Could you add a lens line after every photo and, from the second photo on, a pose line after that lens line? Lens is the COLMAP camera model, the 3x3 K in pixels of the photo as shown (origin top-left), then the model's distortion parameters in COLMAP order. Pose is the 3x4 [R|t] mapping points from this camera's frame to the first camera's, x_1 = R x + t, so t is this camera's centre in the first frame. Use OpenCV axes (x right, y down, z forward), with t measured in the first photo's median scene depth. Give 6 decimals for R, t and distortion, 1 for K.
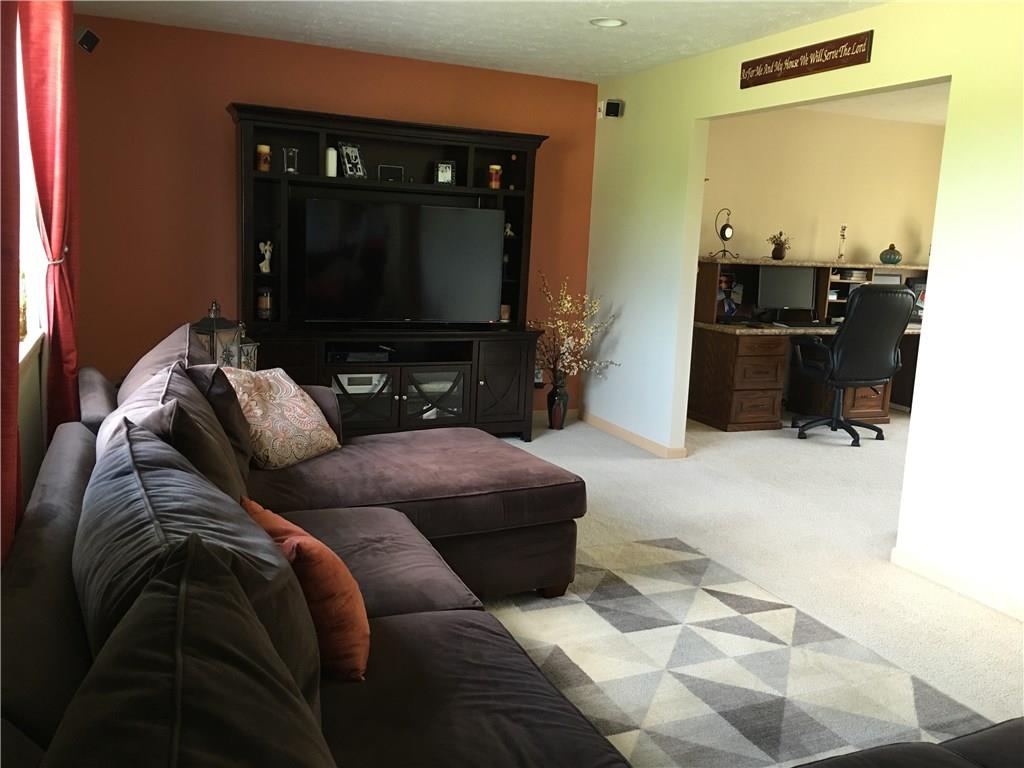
lens RADIAL K [[865.9, 0, 515.9], [0, 865.9, 372.2], [0, 0, 1]] dist [0.075348, -0.095823]
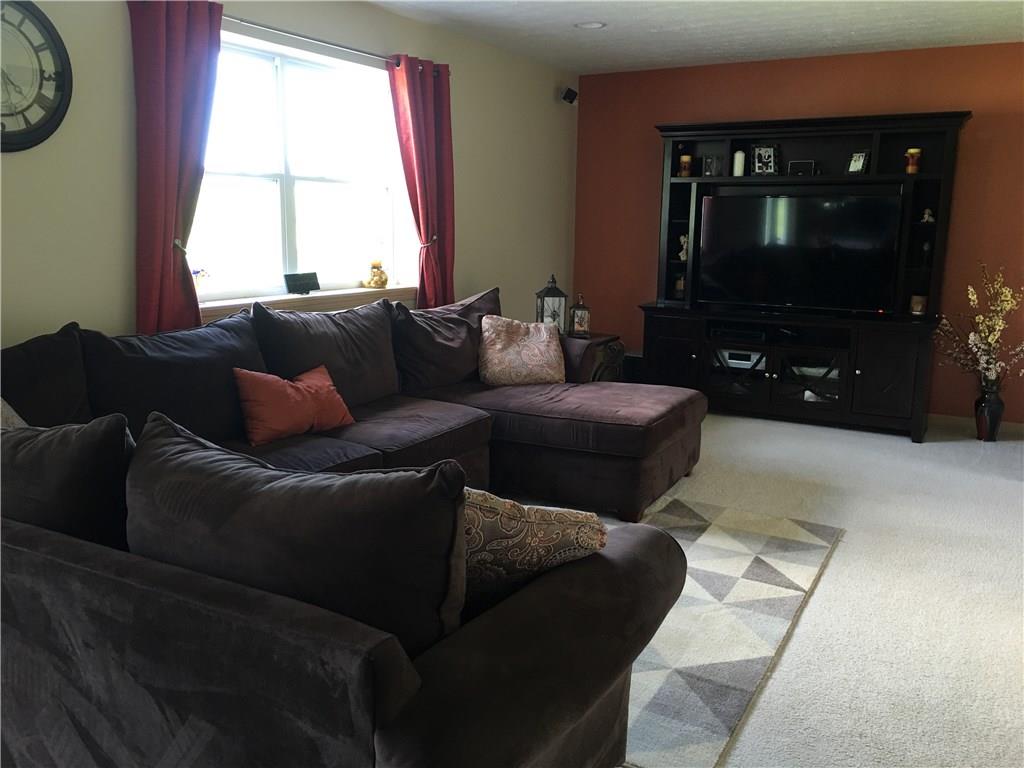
lens RADIAL K [[865.9, 0, 515.9], [0, 865.9, 372.2], [0, 0, 1]] dist [0.075348, -0.095823]
pose [[0.595415, 0.103058, -0.796781, 0.557568], [-0.111736, 0.992723, 0.044904, 0.012184], [0.795610, 0.062292, 0.602597, 0.094581]]
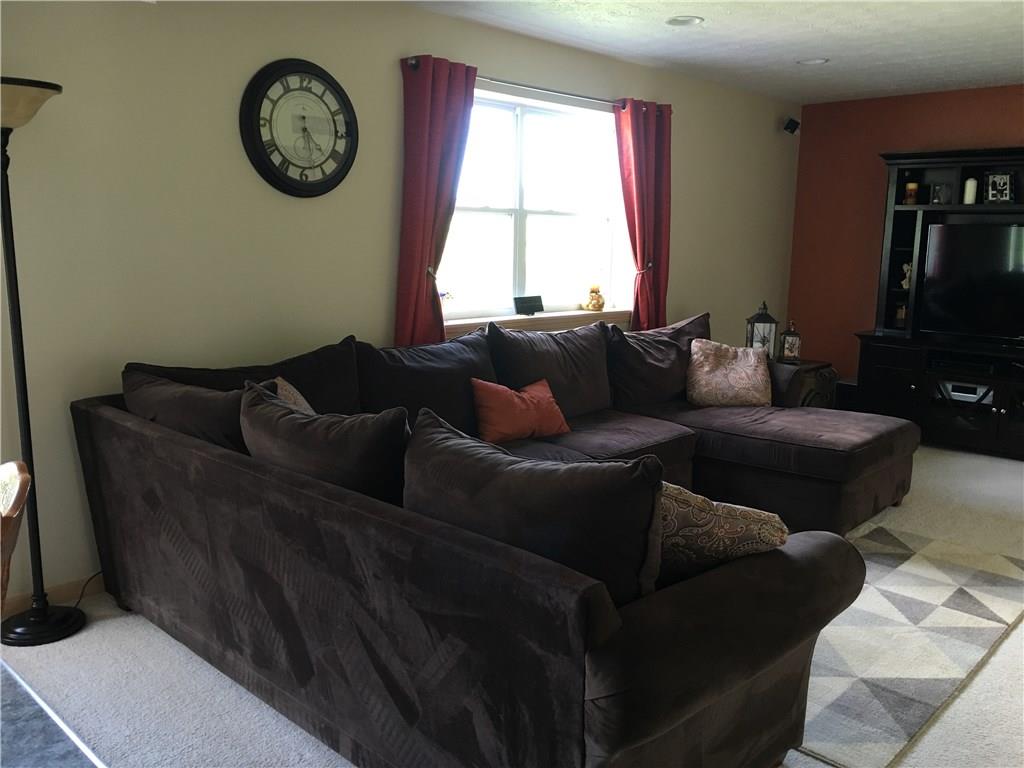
lens RADIAL K [[865.9, 0, 515.9], [0, 865.9, 372.2], [0, 0, 1]] dist [0.075348, -0.095823]
pose [[0.382234, 0.105177, -0.918061, 0.623455], [-0.143312, 0.988228, 0.053547, 0.010707], [0.912885, 0.111102, 0.392807, 0.055810]]
